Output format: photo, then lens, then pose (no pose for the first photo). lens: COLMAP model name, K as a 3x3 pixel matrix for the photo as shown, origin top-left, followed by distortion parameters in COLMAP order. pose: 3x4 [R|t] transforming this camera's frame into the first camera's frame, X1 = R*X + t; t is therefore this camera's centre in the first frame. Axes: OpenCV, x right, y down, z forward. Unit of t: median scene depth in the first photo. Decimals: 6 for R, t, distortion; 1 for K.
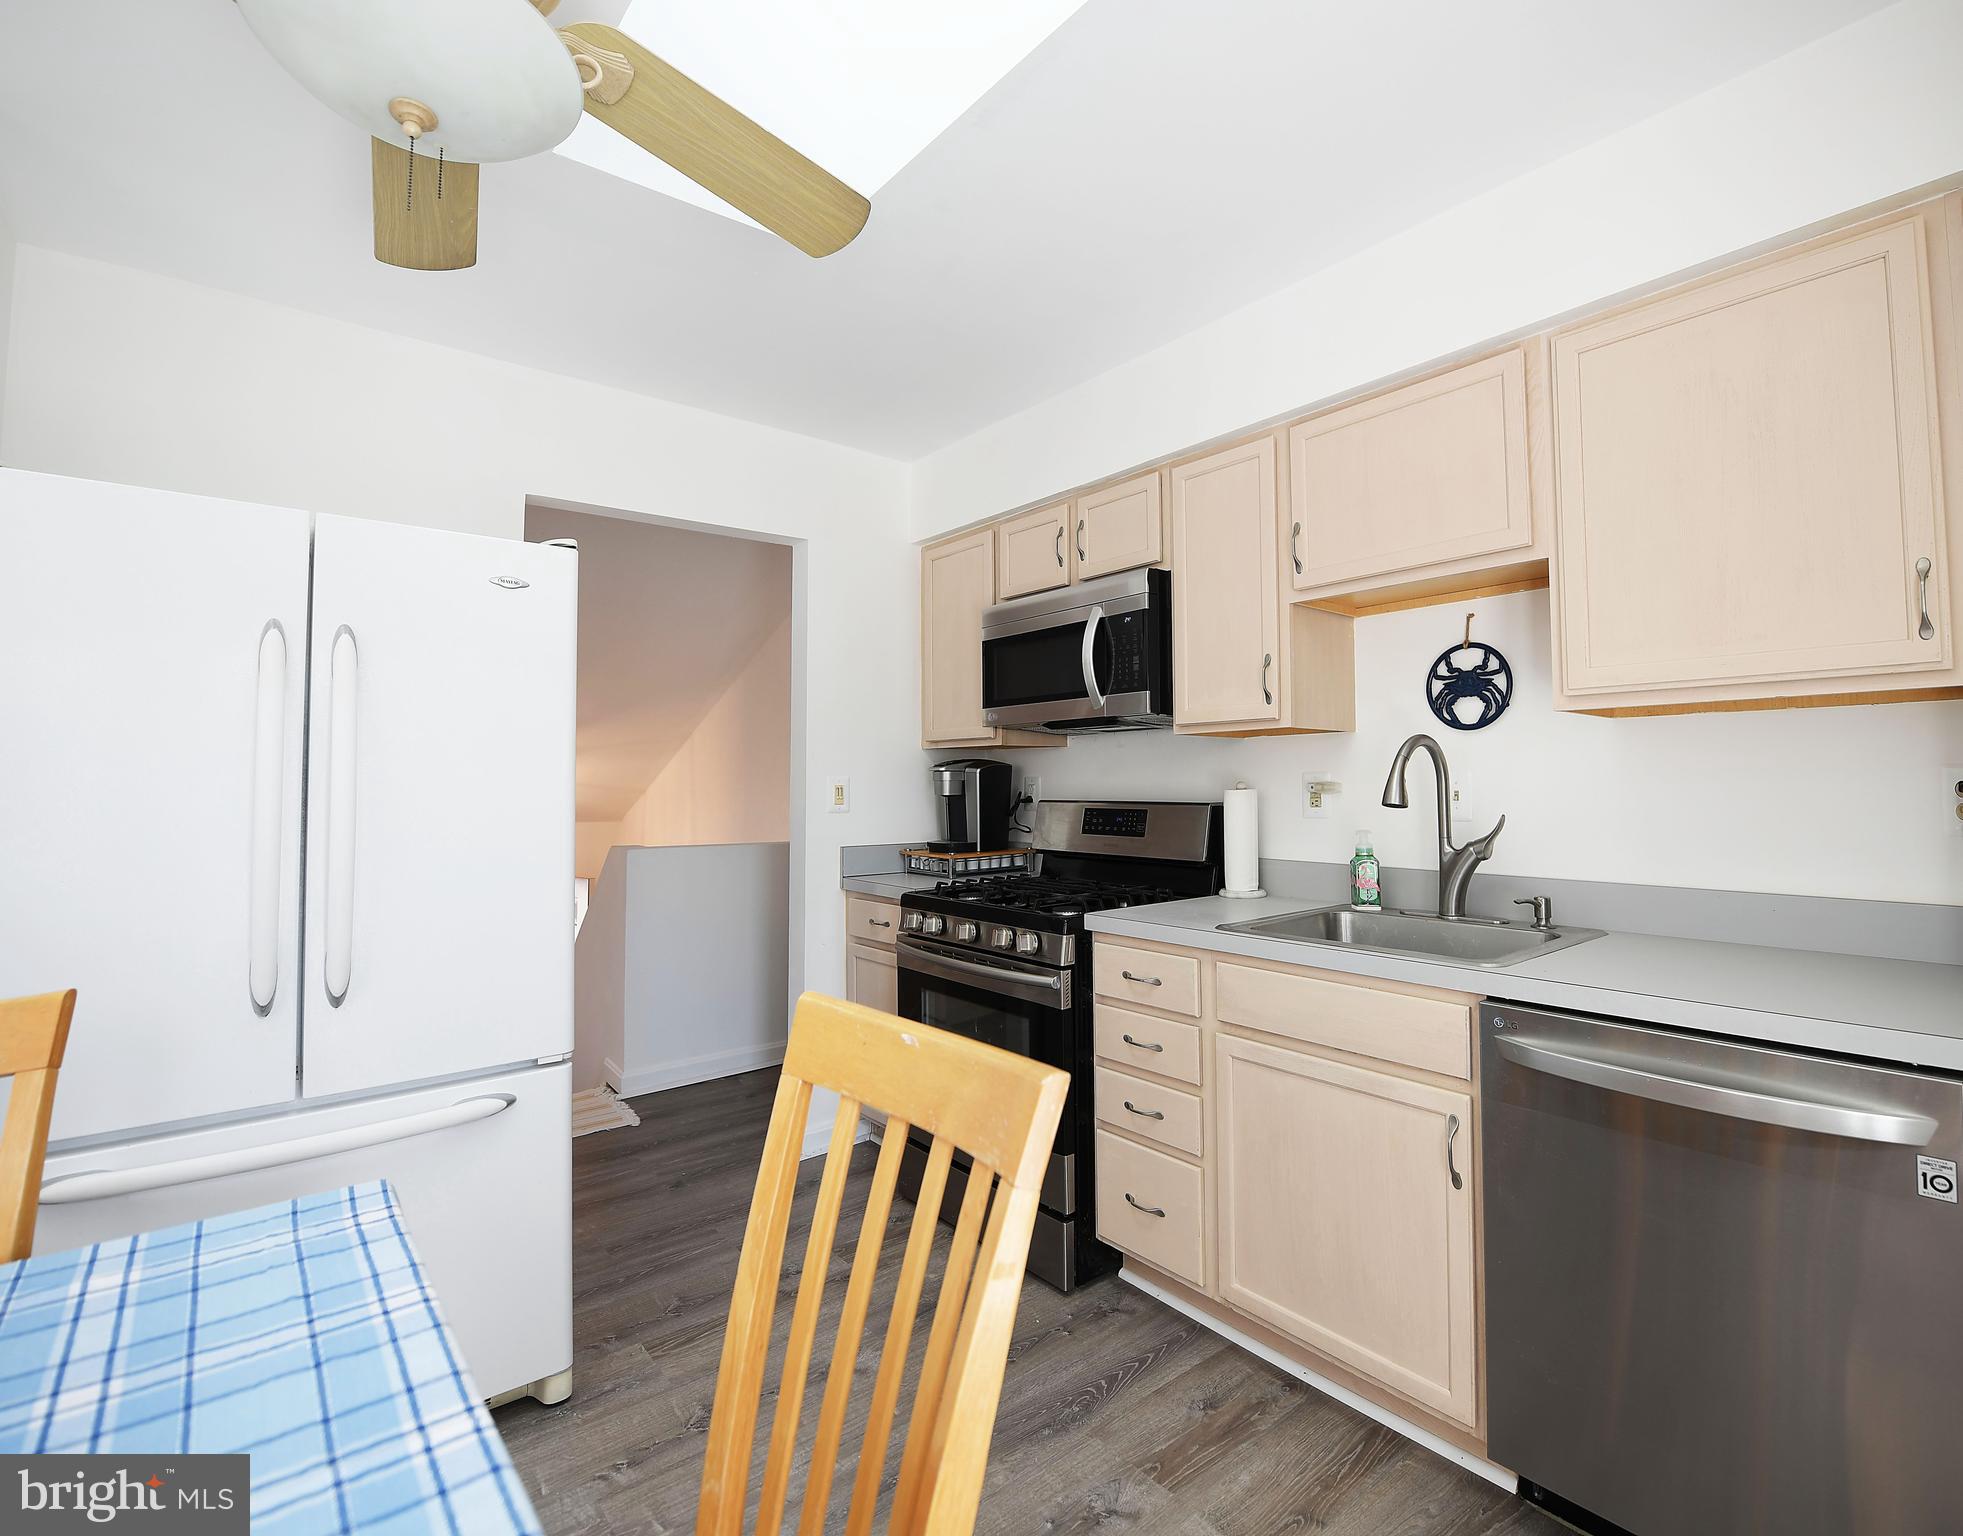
lens RADIAL K [[961.2, 0, 1024.3], [0, 961.2, 748.8], [0, 0, 1]] dist [-0.003257, -0.000693]
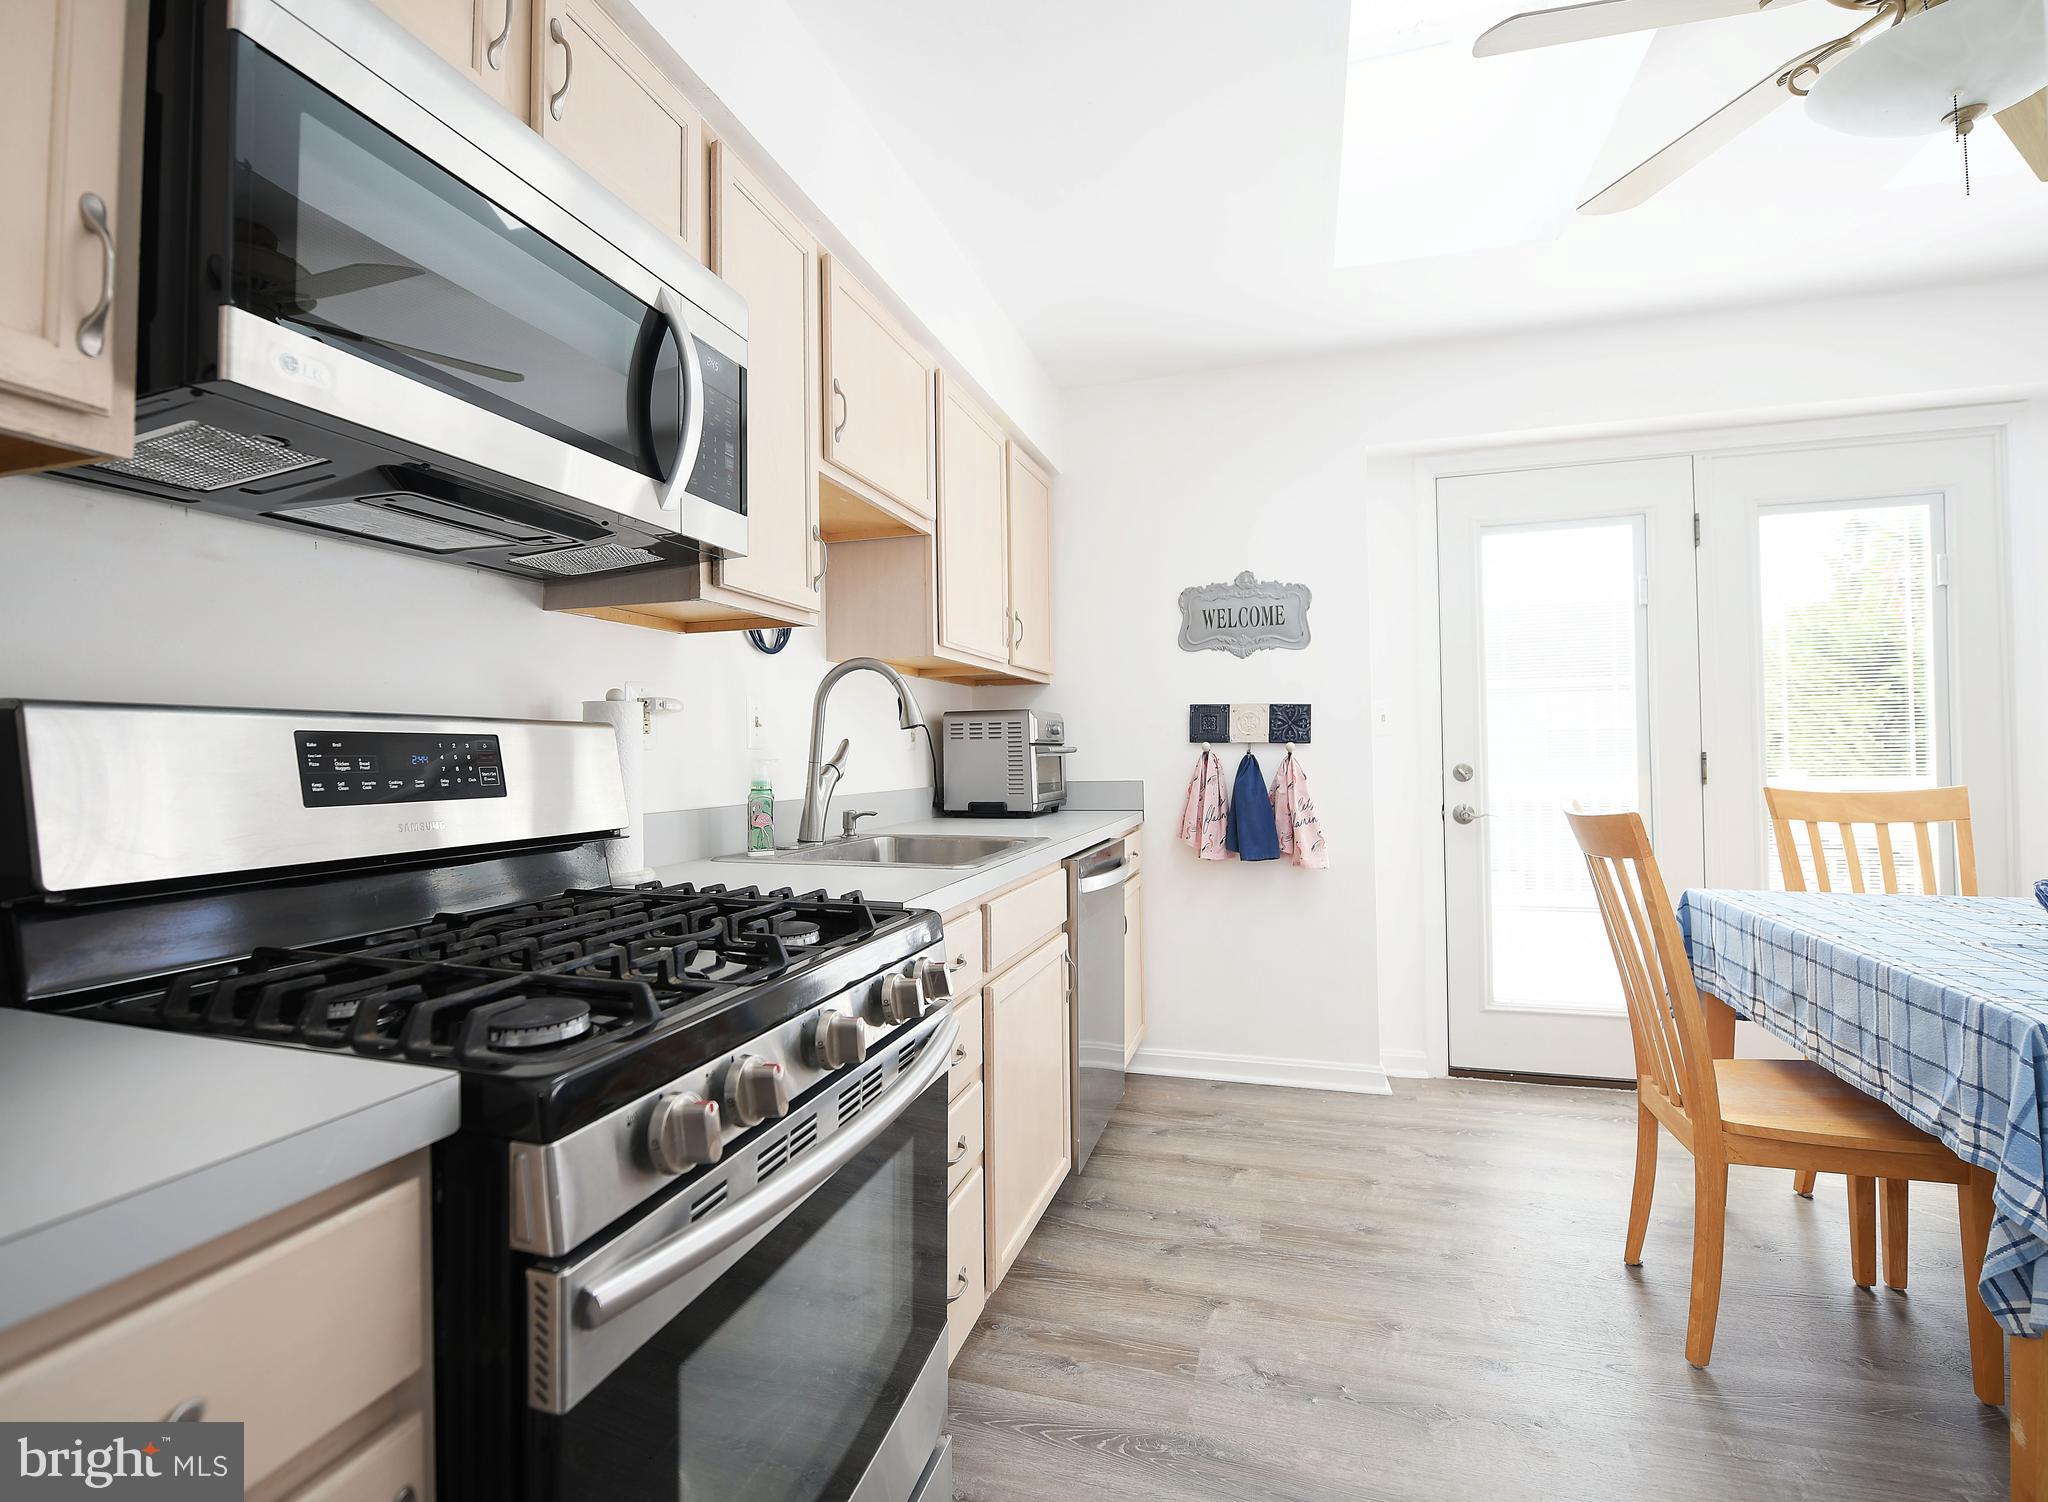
lens RADIAL K [[968.0, 0, 1033.9], [0, 968.0, 740.2], [0, 0, 1]] dist [-0.003510, -0.000385]
pose [[-0.563159, 0.024622, 0.825982, -0.457802], [-0.012142, 0.999202, -0.038064, 0.095076], [-0.826259, -0.031465, -0.562410, 1.247156]]
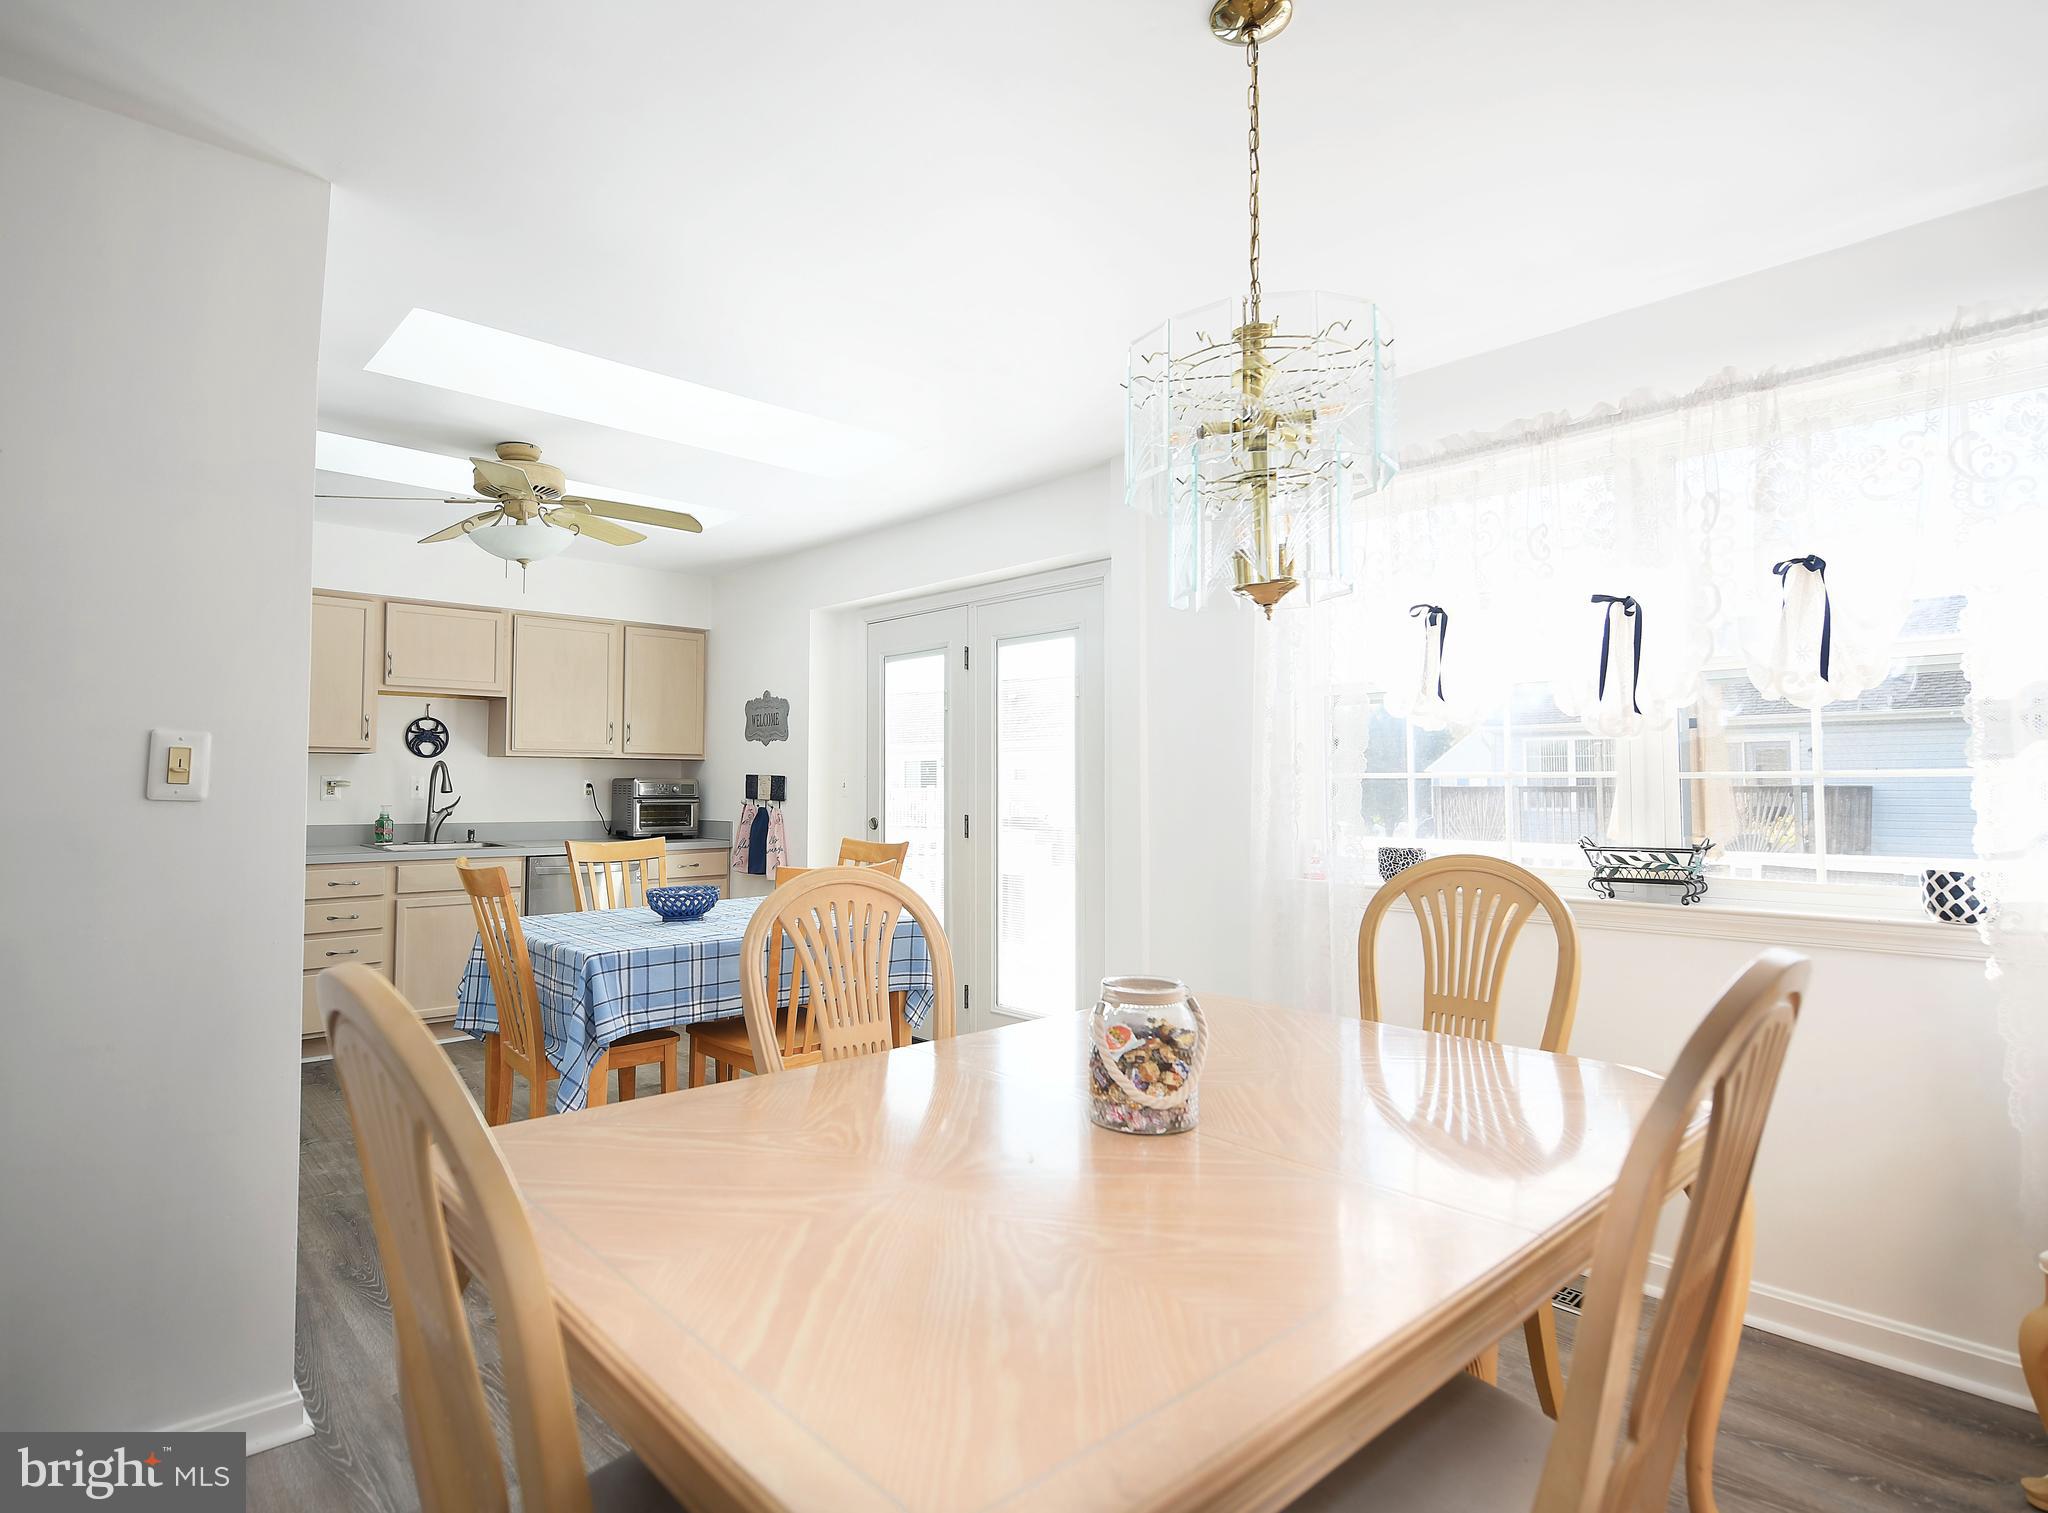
lens RADIAL K [[1101.0, 0, 1013.9], [0, 1101.0, 763.9], [0, 0, 1]] dist [-0.001984, -0.000102]
pose [[-0.062880, 0.028177, 0.997623, -1.972618], [-0.039454, 0.998750, -0.030696, 0.016859], [-0.997241, -0.041290, -0.061690, -0.157571]]
